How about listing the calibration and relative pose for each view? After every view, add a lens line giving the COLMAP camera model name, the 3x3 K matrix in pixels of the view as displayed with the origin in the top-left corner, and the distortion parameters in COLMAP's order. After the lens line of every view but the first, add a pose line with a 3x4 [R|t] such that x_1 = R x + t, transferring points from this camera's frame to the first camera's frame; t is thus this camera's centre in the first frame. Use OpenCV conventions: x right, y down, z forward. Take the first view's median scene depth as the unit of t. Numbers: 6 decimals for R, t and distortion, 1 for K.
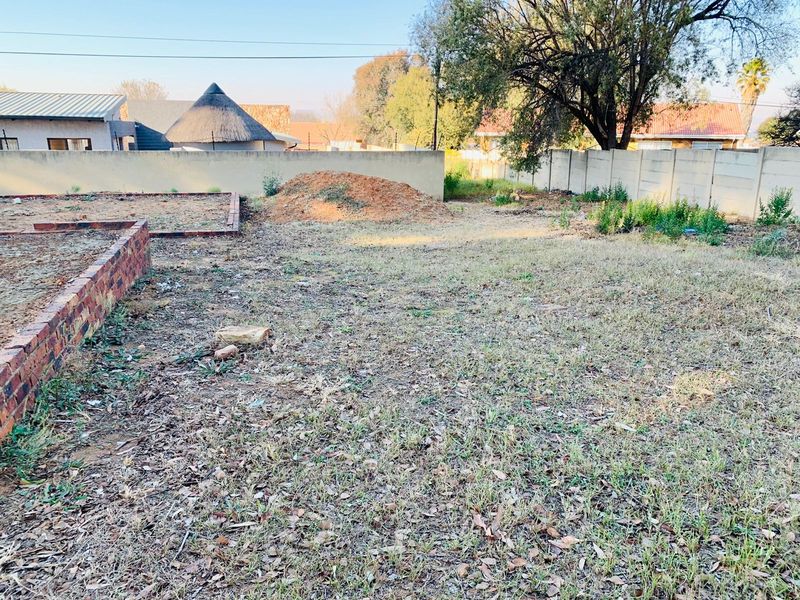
lens RADIAL K [[621.5, 0, 401.0], [0, 621.5, 300.5], [0, 0, 1]] dist [0.055294, -0.088823]
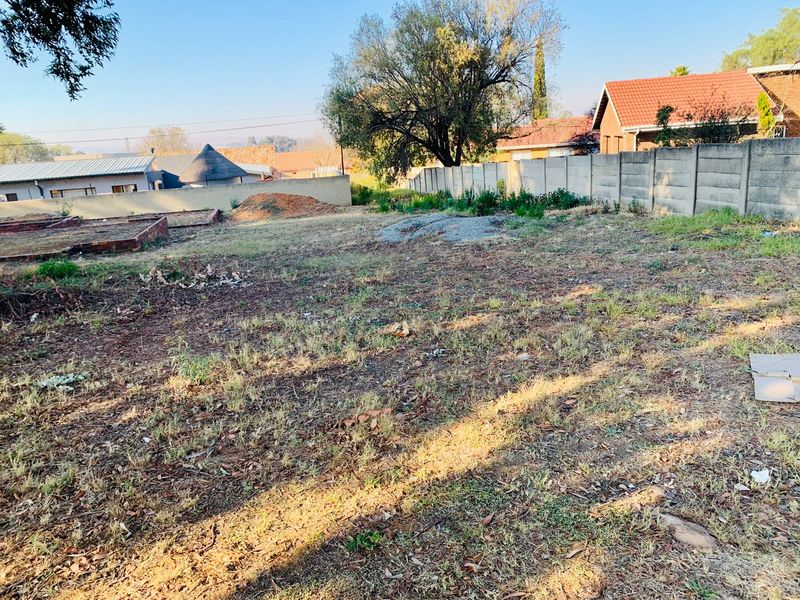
lens RADIAL K [[621.5, 0, 401.8], [0, 621.5, 306.1], [0, 0, 1]] dist [0.055294, -0.088823]
pose [[0.996386, -0.067973, -0.050930, 0.275352], [0.067213, 0.997602, -0.016499, 0.141954], [0.051930, 0.013016, 0.998566, -0.629602]]
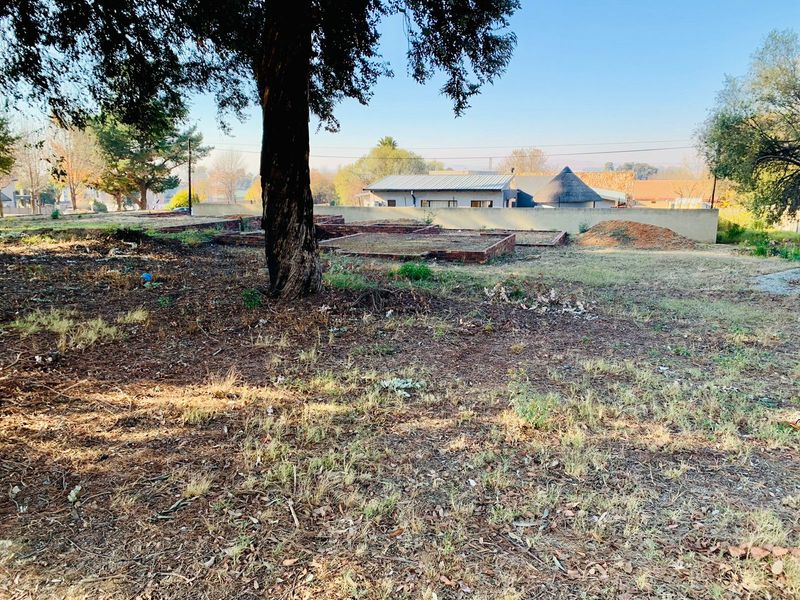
lens RADIAL K [[621.5, 0, 388.6], [0, 621.5, 291.6], [0, 0, 1]] dist [0.055294, -0.088823]
pose [[0.830523, 0.085308, -0.550412, 0.255568], [-0.138012, 0.988903, -0.054979, 0.135555], [0.539614, 0.121625, 0.833081, -0.602447]]
